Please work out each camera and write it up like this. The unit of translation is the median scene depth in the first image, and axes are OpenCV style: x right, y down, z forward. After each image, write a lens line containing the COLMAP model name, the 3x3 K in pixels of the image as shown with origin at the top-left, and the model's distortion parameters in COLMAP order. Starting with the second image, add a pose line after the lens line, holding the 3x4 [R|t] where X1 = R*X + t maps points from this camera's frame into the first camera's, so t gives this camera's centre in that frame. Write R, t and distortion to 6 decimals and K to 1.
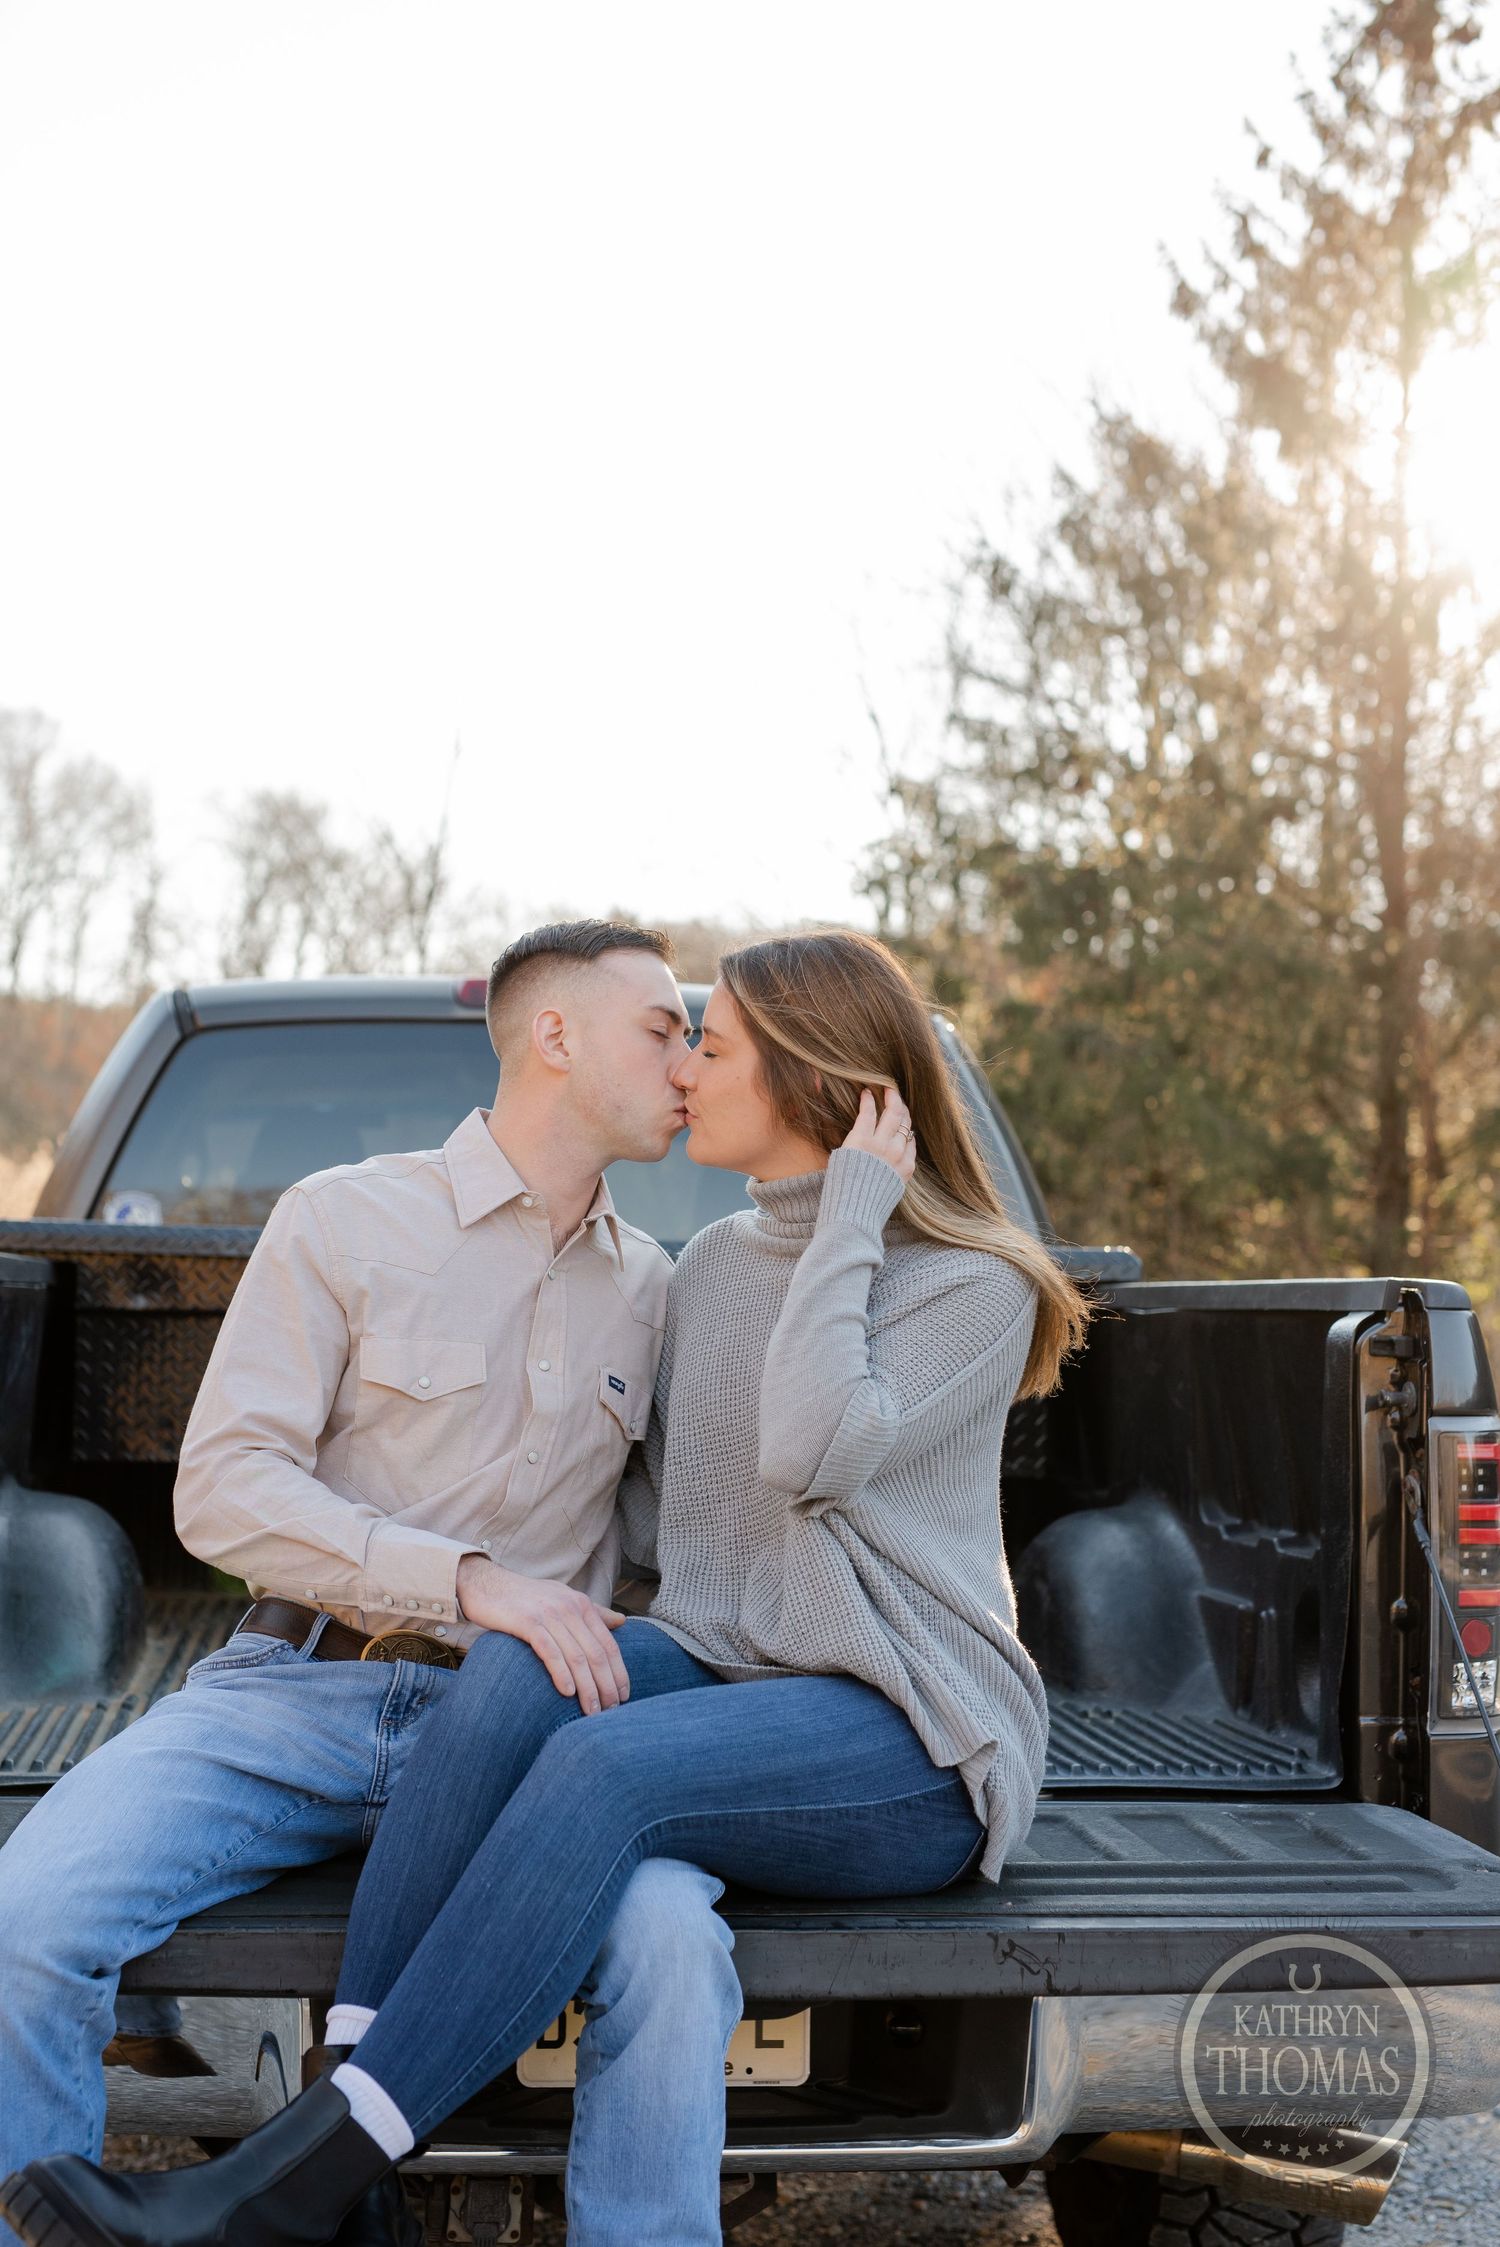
lens RADIAL K [[3195.4, 0, 758.3], [0, 3195.4, 1133.4], [0, 0, 1]] dist [0.002702, 0.000000]
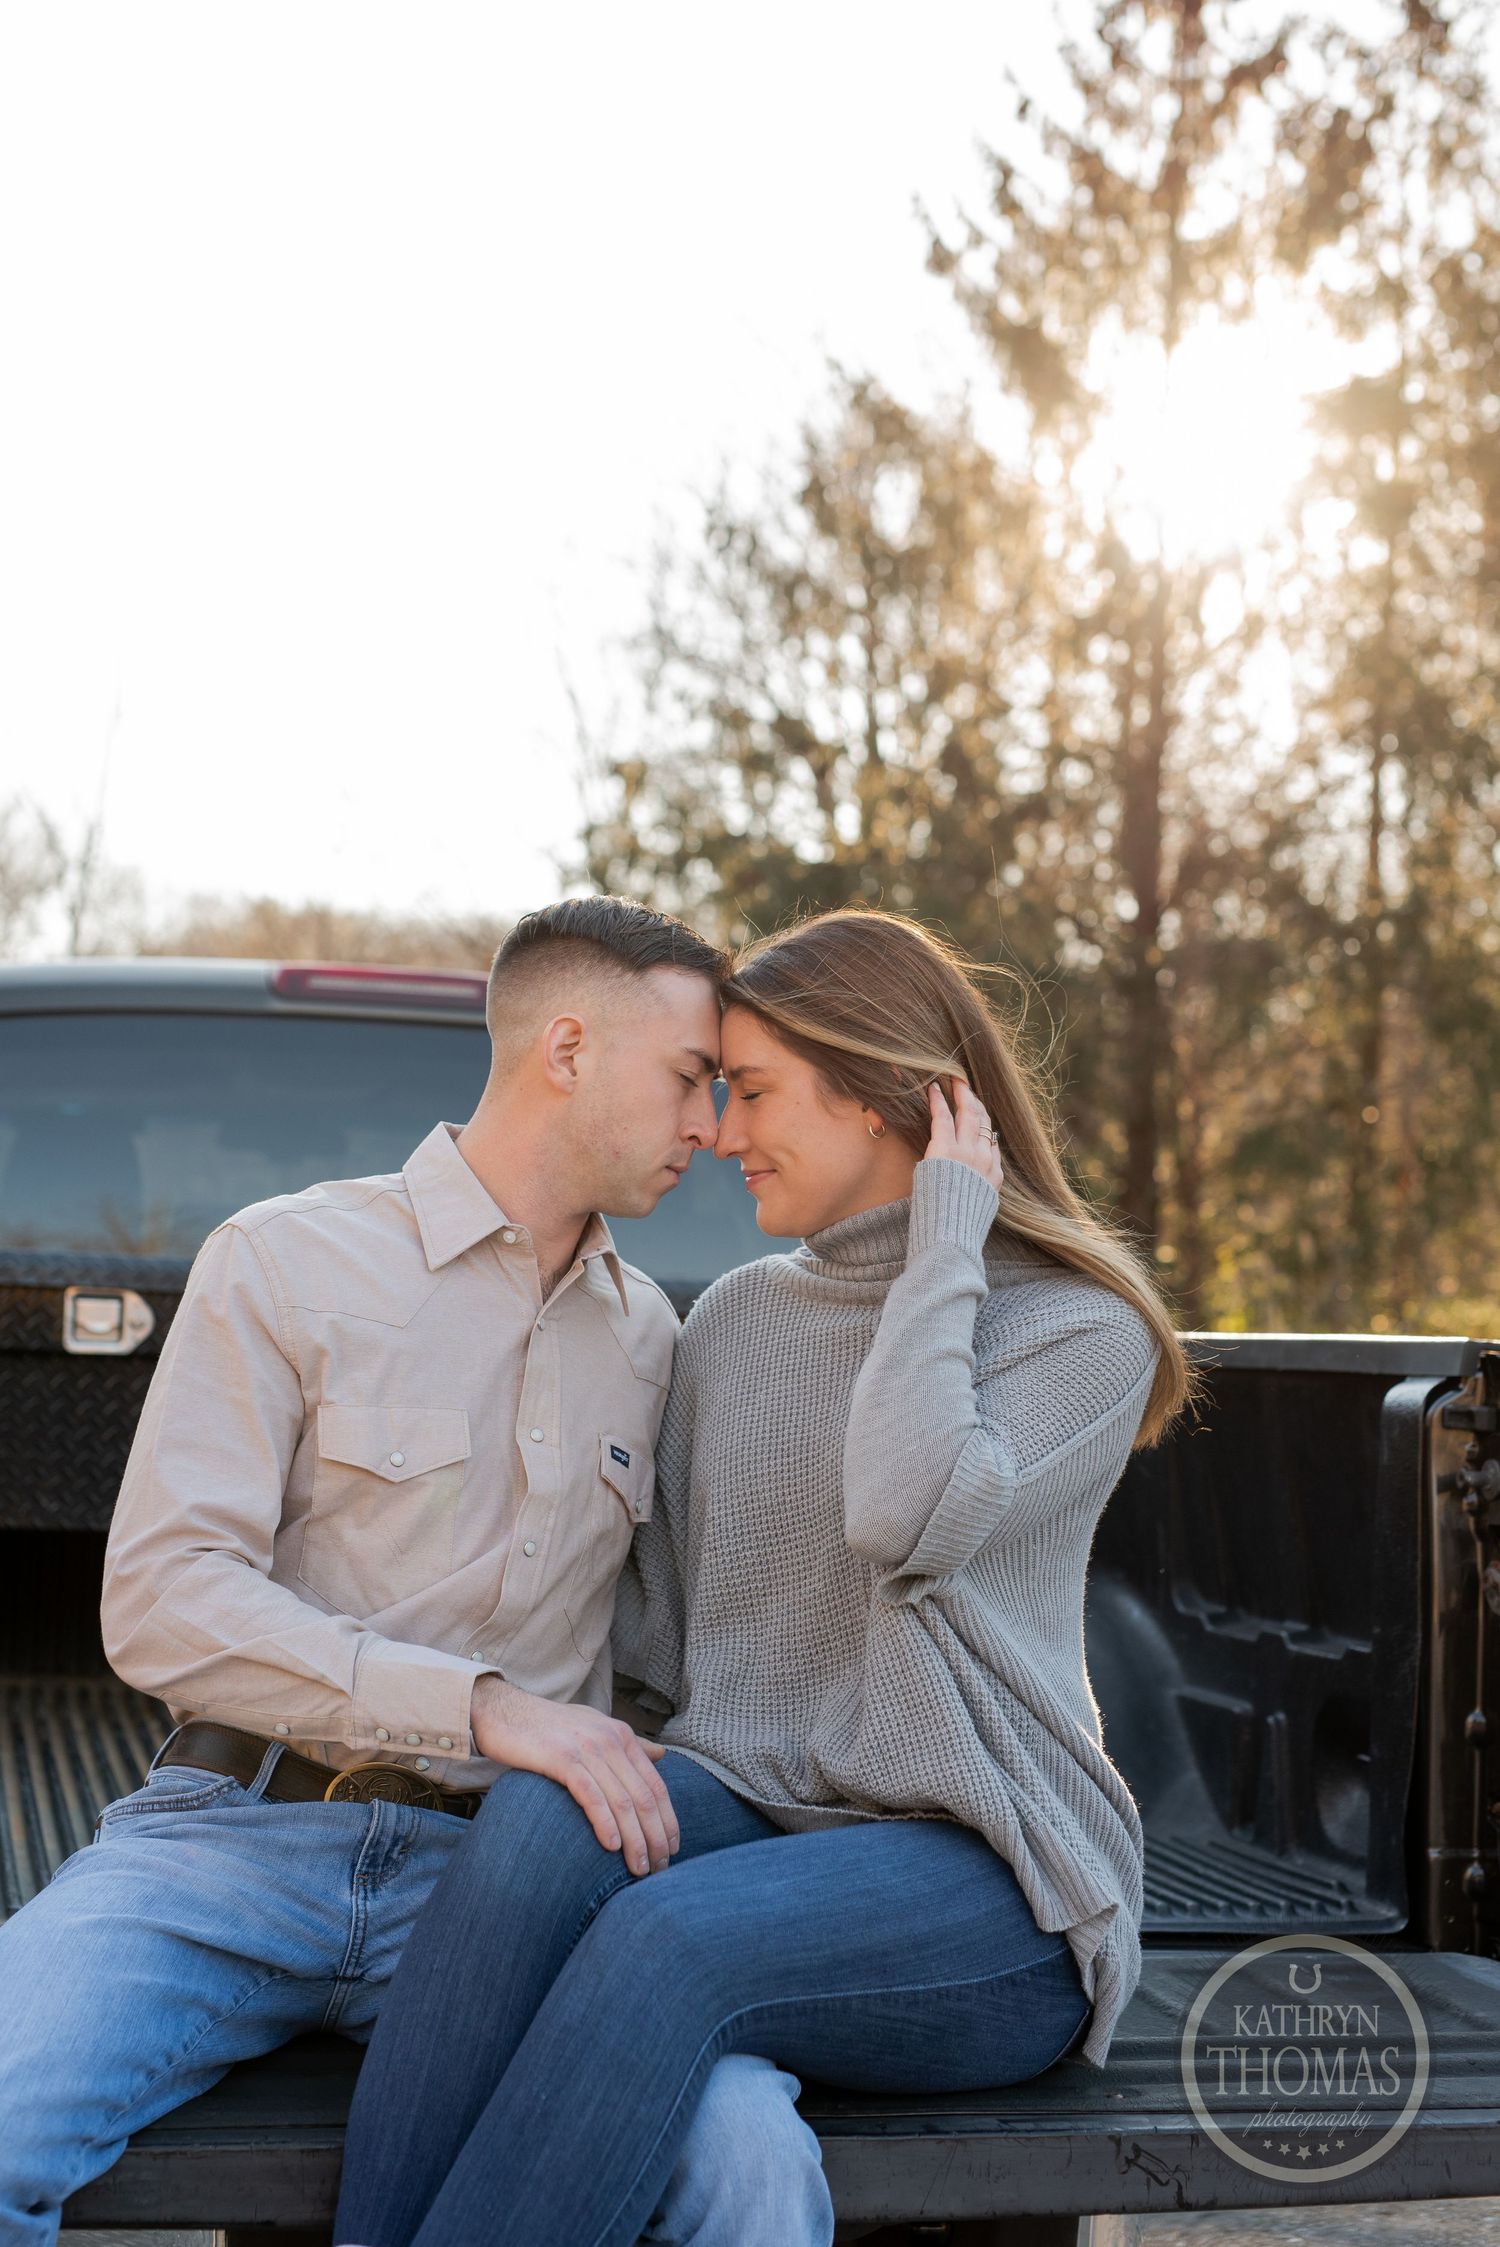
lens RADIAL K [[3407.1, 0, 747.9], [0, 3407.1, 1114.1], [0, 0, 1]] dist [-0.003470, 0.000000]
pose [[0.994787, 0.019979, 0.099998, -0.078318], [-0.019141, 0.999773, -0.009333, -0.002971], [-0.100162, 0.007370, 0.994944, 0.089268]]
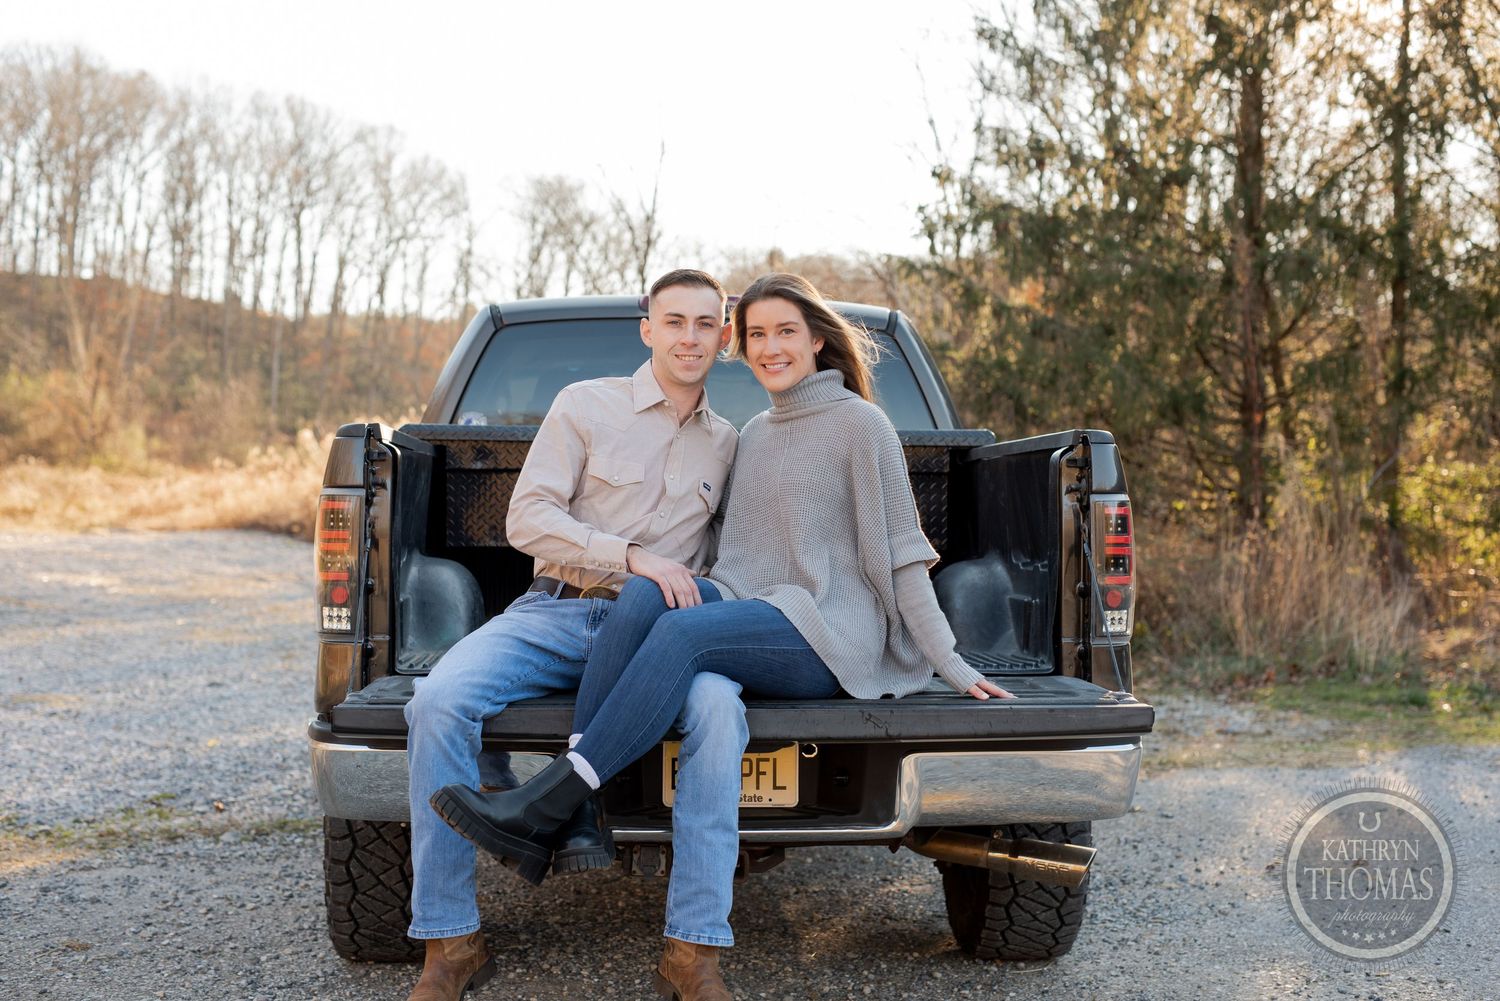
lens RADIAL K [[2133.1, 0, 754.7], [0, 2133.1, 501.1], [0, 0, 1]] dist [0.002702, 0.000000]
pose [[0.998239, -0.015995, -0.057116, 0.059275], [0.018735, 0.998683, 0.047761, 0.018840], [0.056277, -0.048747, 0.997224, -0.349880]]
